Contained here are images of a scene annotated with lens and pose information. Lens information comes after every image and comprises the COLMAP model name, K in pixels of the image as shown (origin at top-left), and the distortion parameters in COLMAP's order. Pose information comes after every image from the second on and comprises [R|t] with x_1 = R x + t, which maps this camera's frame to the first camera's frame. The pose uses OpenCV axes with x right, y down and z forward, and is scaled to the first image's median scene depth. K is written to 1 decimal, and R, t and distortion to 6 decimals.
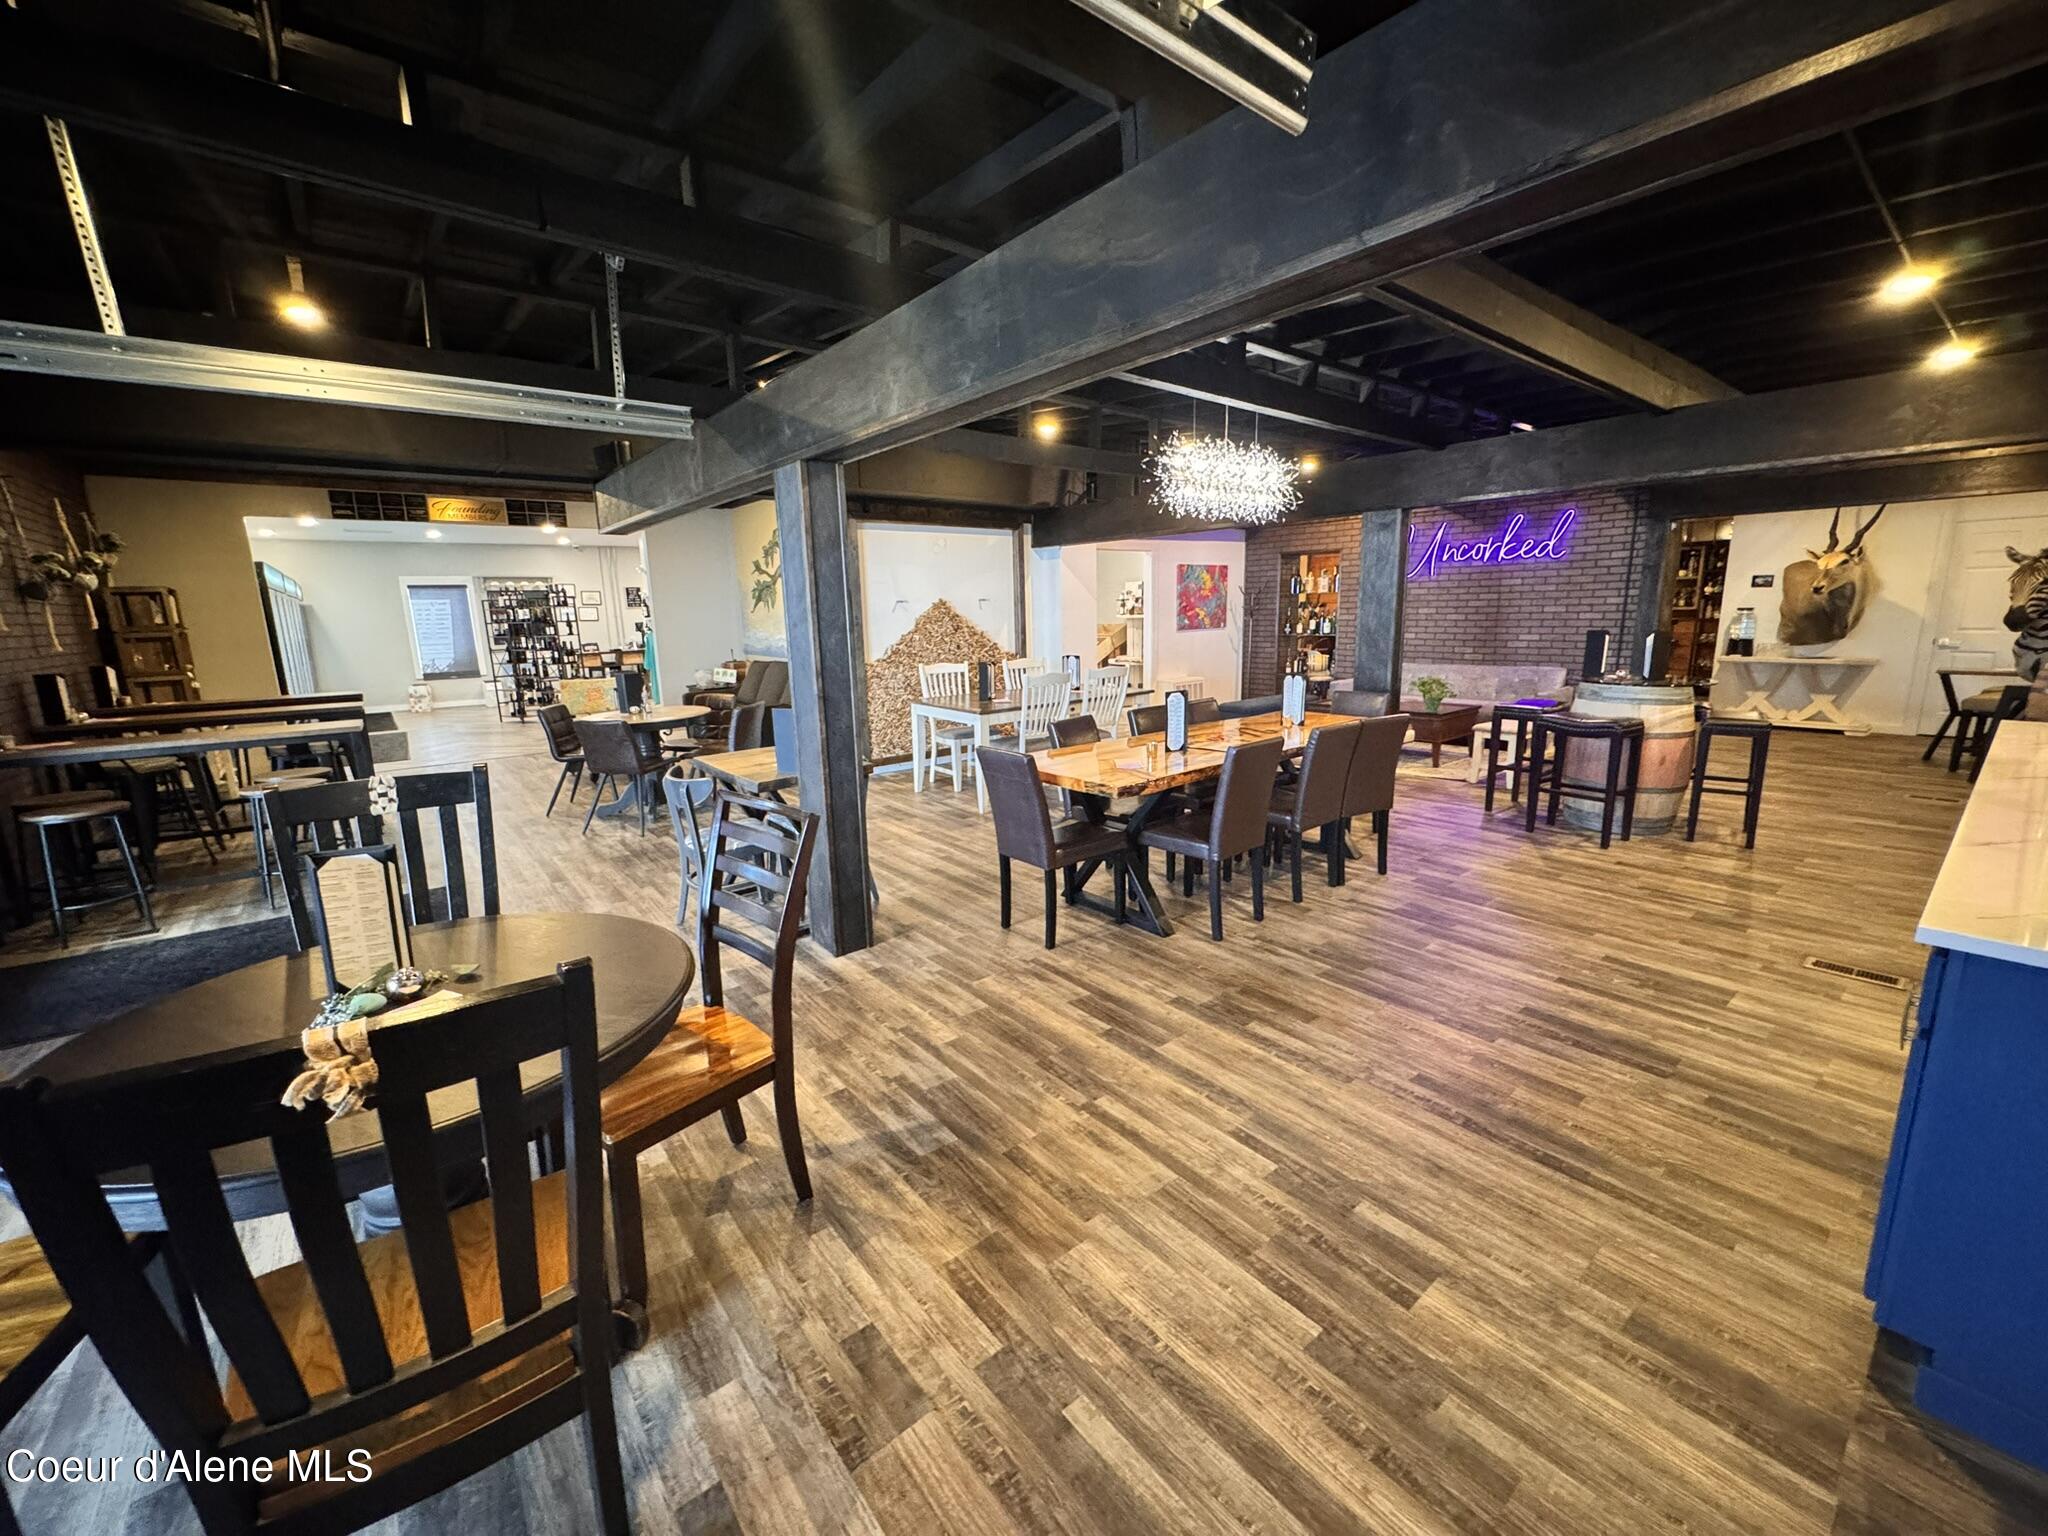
lens RADIAL K [[814.3, 0, 1026.8], [0, 814.3, 764.3], [0, 0, 1]] dist [0.000240, 0.000466]
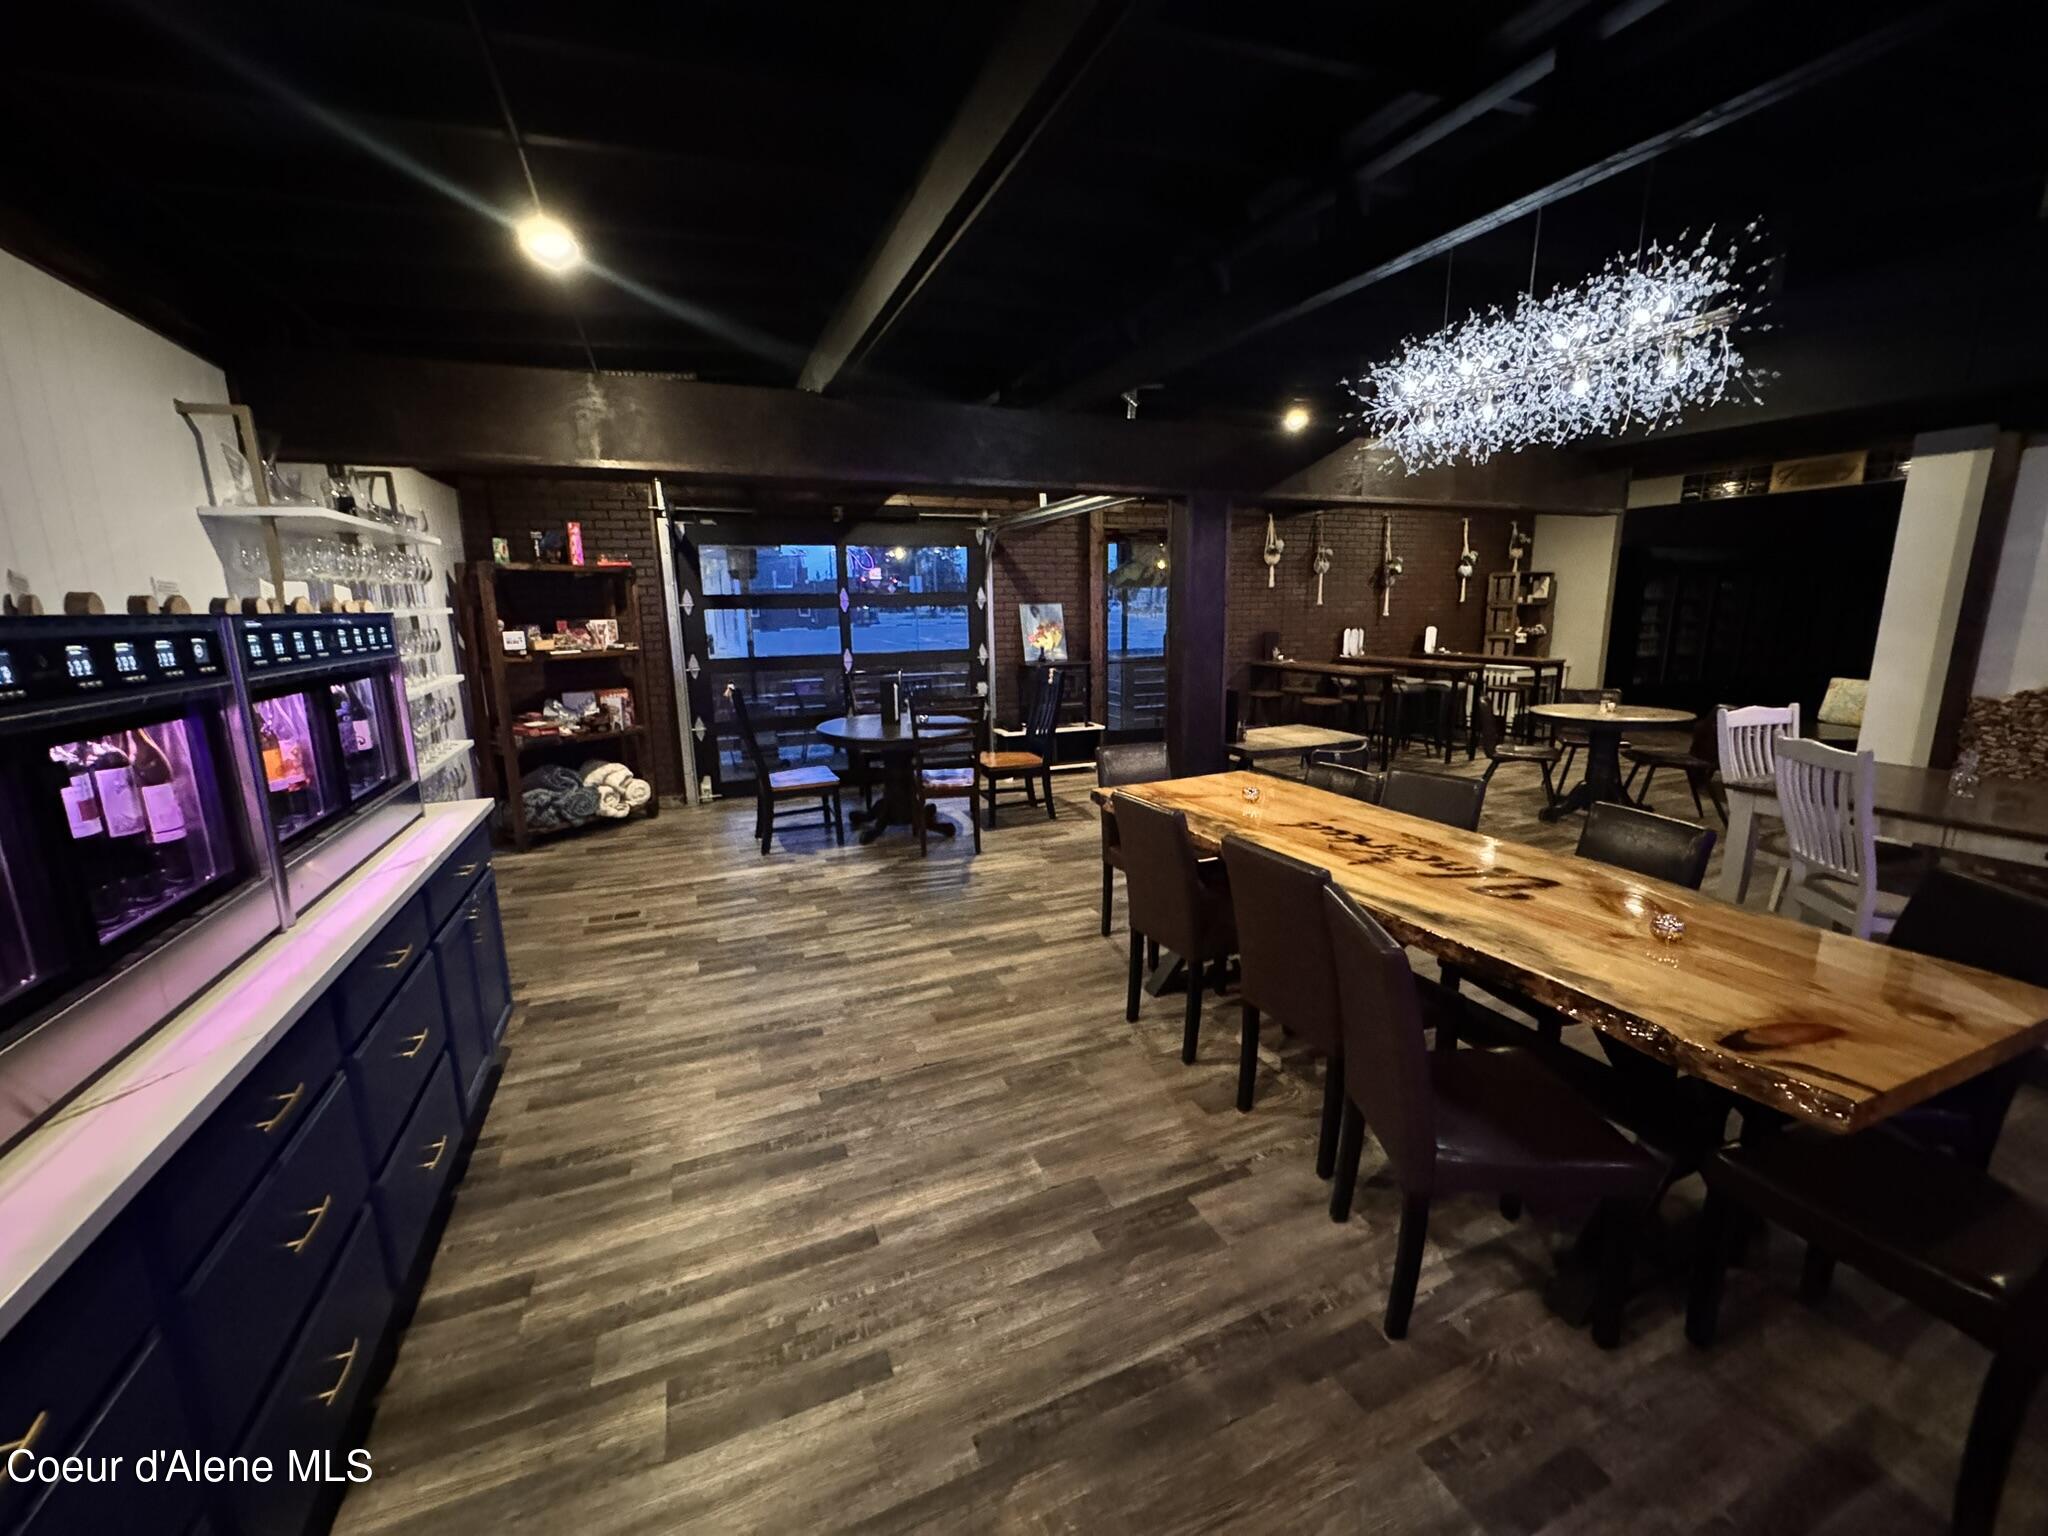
lens RADIAL K [[814.3, 0, 1023.9], [0, 814.3, 770.2], [0, 0, 1]] dist [0.000240, 0.000466]
pose [[-0.281966, 0.213146, -0.935449, 1.267331], [-0.159187, 0.951102, 0.264695, -0.294565], [0.946126, 0.223547, -0.234248, 1.316972]]
